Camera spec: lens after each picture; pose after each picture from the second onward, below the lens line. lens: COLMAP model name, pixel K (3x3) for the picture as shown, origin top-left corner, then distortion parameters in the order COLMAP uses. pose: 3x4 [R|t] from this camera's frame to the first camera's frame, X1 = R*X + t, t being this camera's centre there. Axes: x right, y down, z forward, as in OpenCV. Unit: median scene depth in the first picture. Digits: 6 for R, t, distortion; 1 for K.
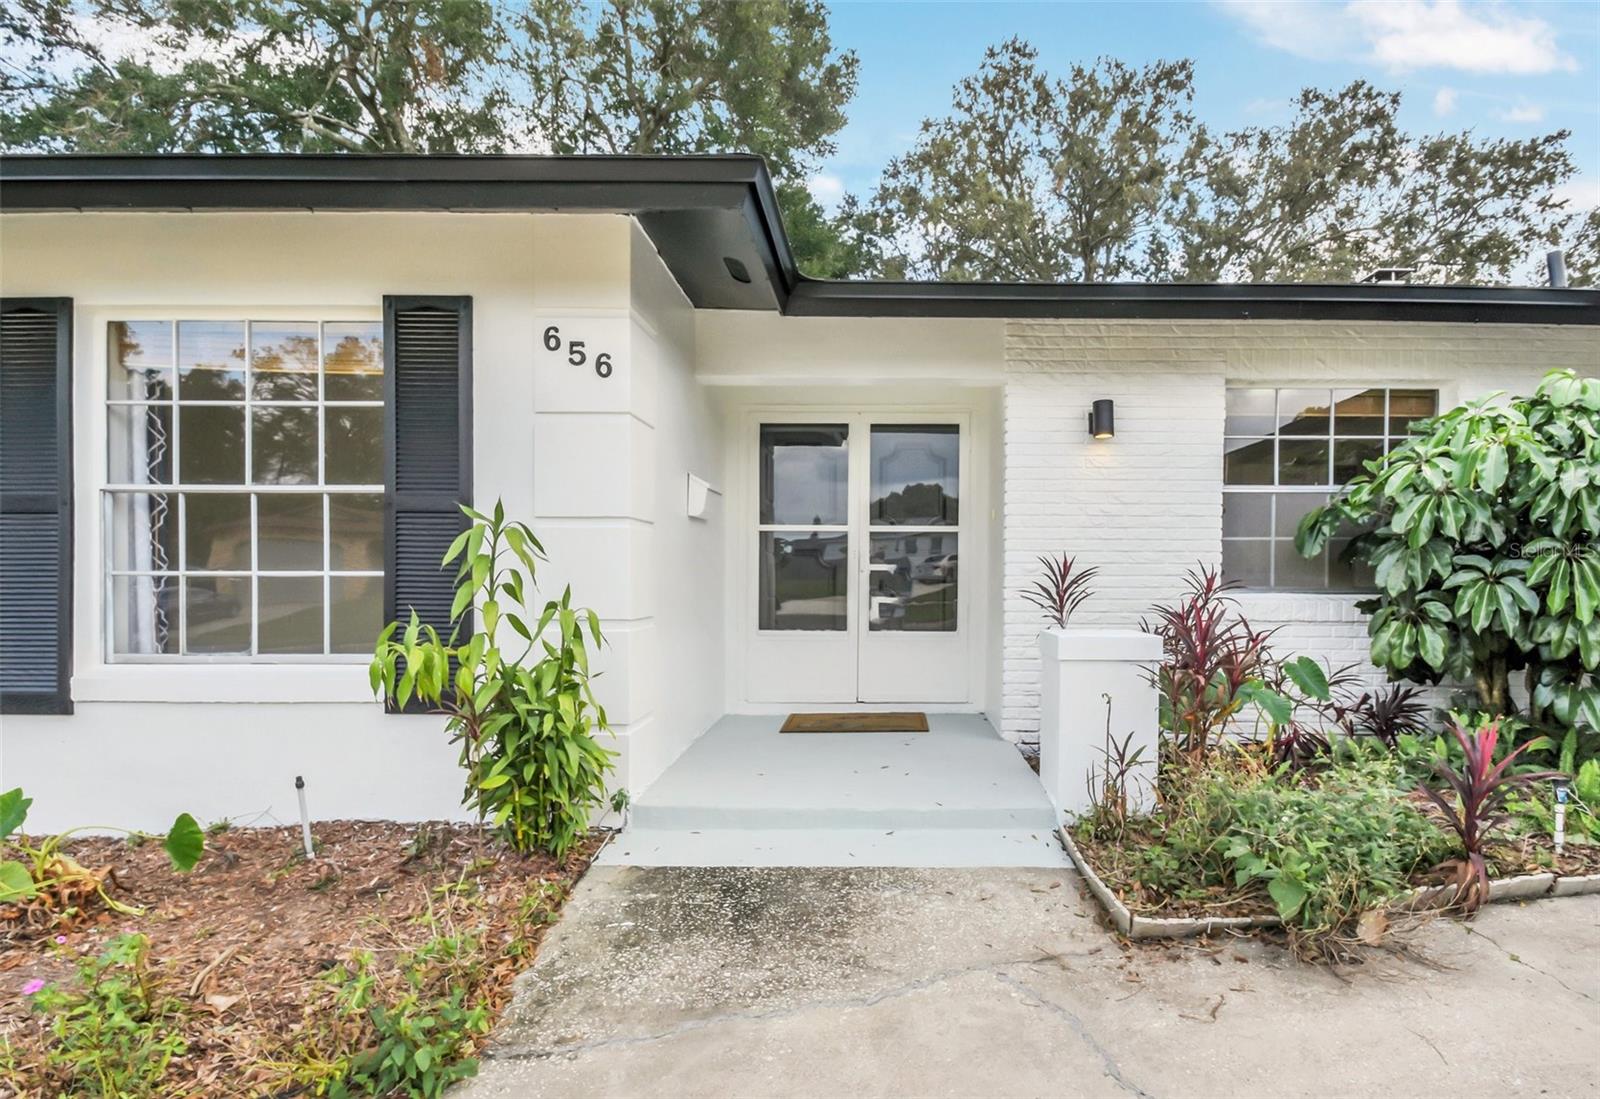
lens RADIAL K [[794.5, 0, 883.2], [0, 794.5, 605.3], [0, 0, 1]] dist [0.002025, -0.018355]
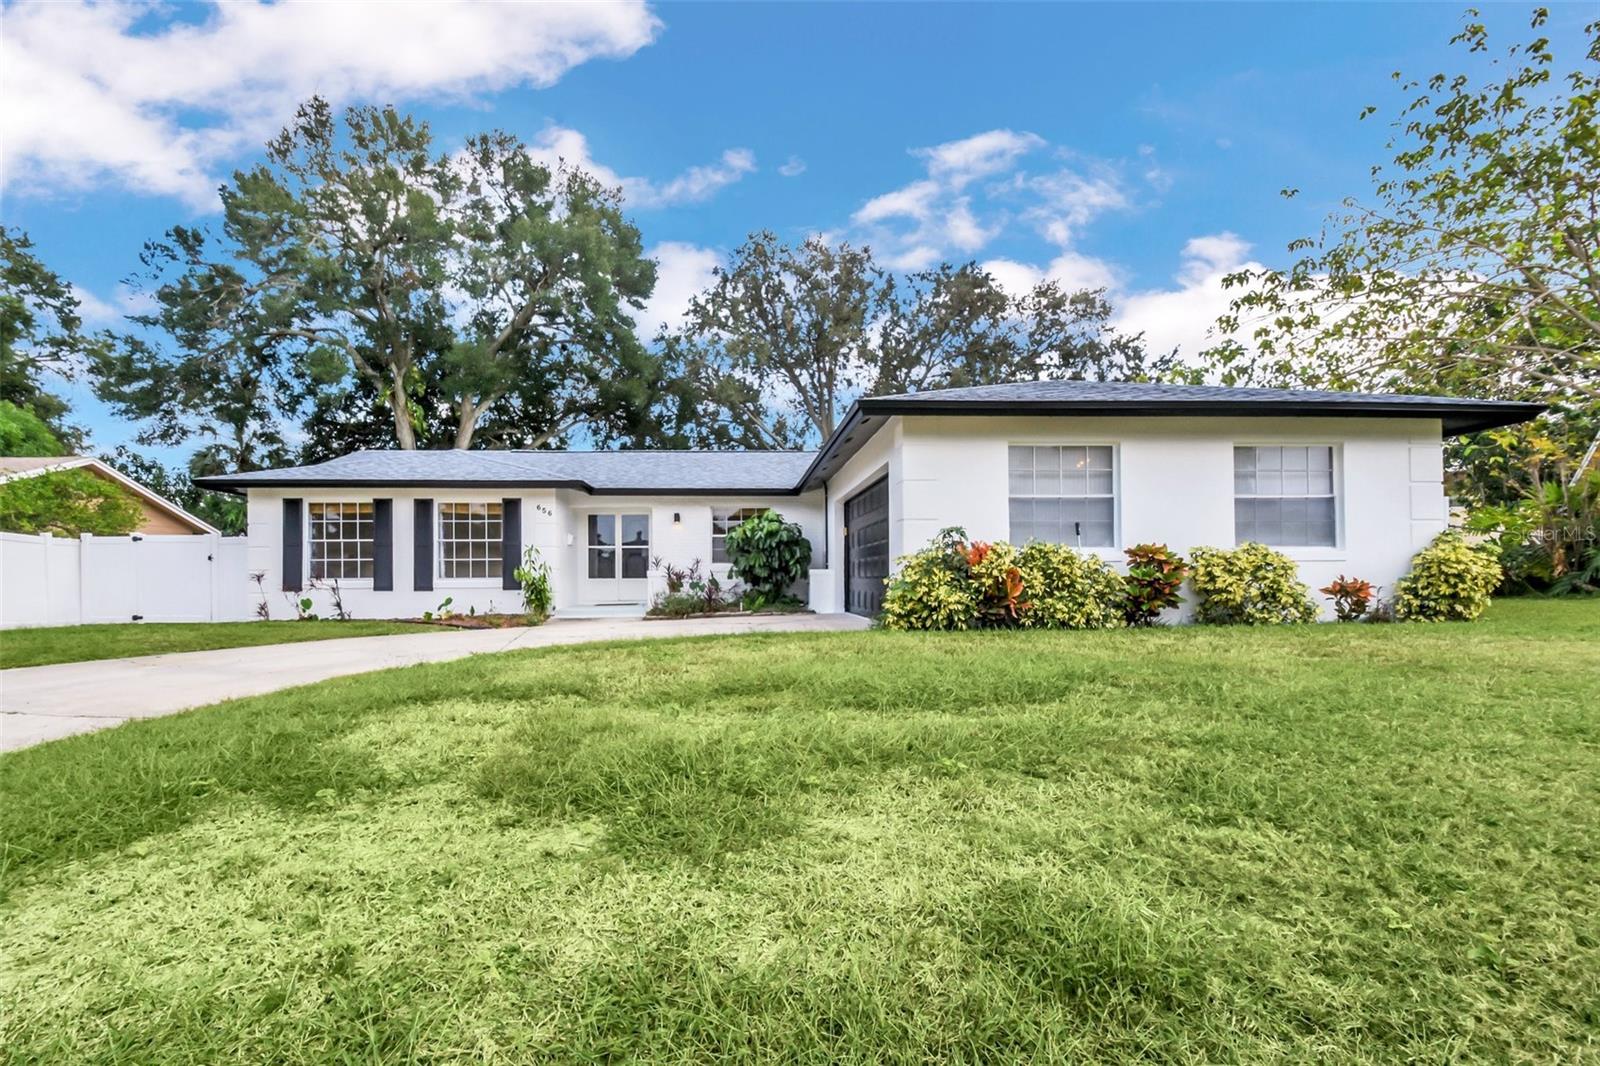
lens RADIAL K [[710.2, 0, 784.2], [0, 710.2, 554.8], [0, 0, 1]] dist [0.000721, -0.013833]
pose [[0.996588, -0.011127, 0.081788, 0.492464], [0.016212, 0.997959, -0.061773, 0.153869], [-0.080933, 0.062888, 0.994734, -2.309849]]
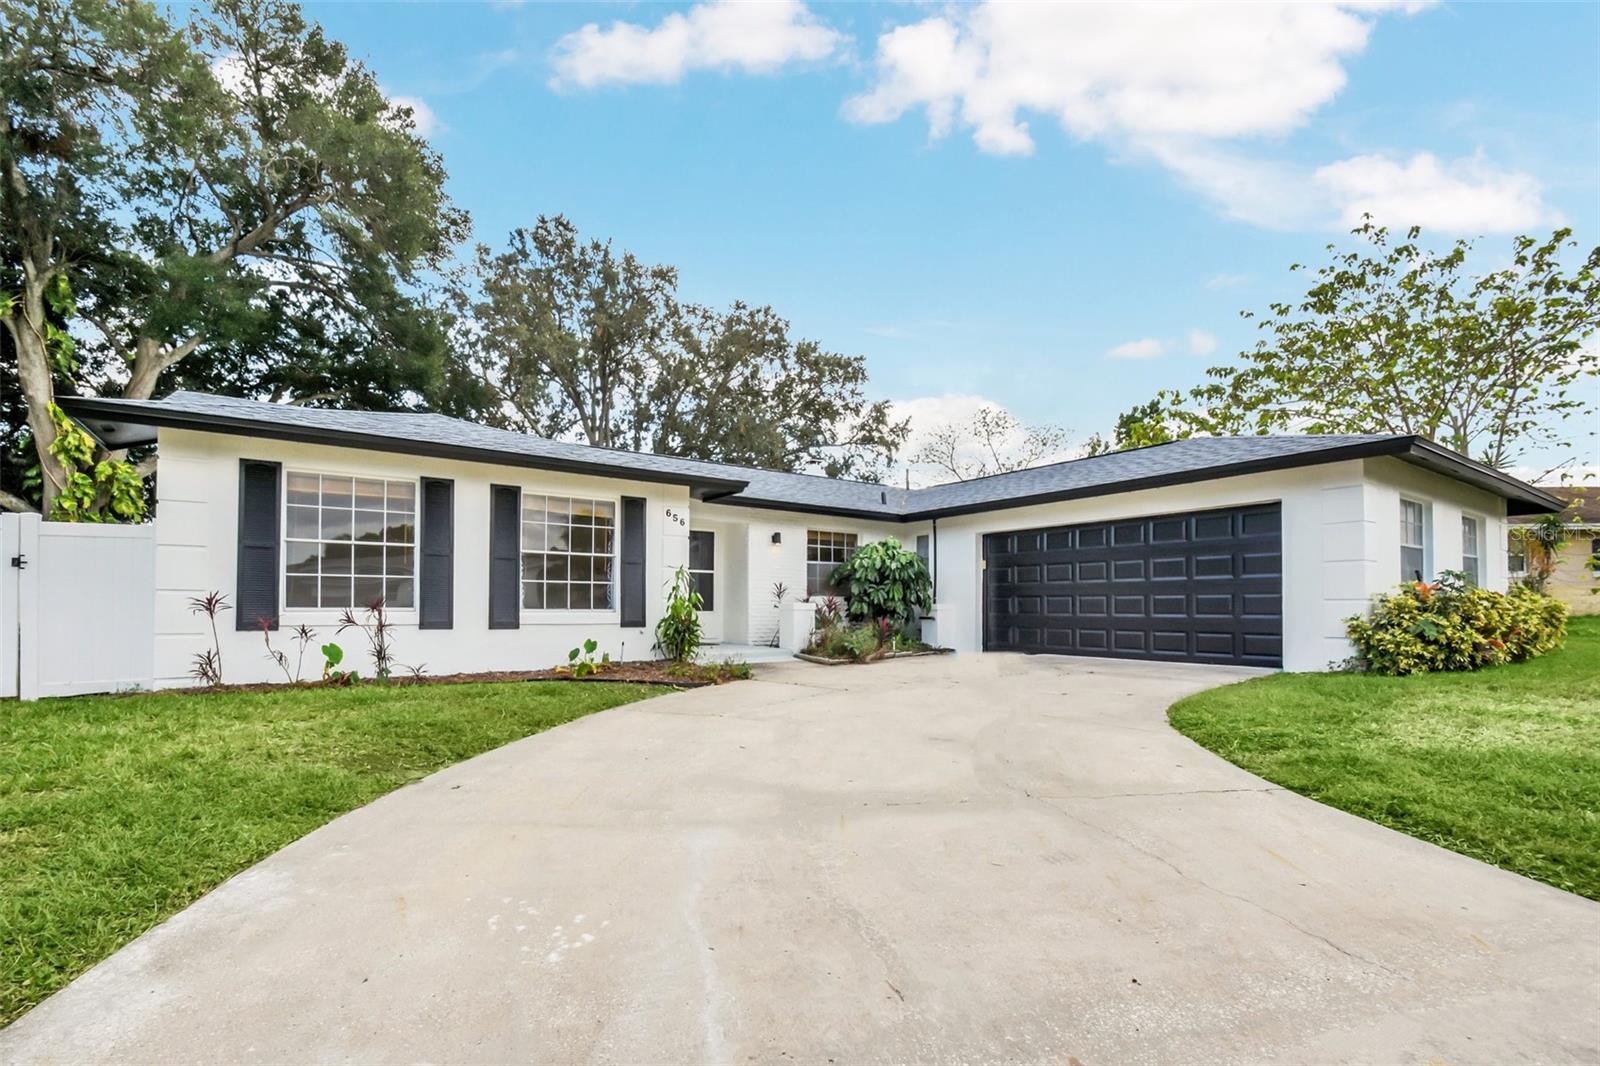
lens RADIAL K [[683.1, 0, 776.9], [0, 683.1, 595.3], [0, 0, 1]] dist [0.000340, -0.012218]
pose [[0.825212, 0.009500, 0.564743, -1.187436], [0.016201, 0.999049, -0.040480, 0.092991], [-0.564590, 0.042554, 0.824274, -1.153801]]
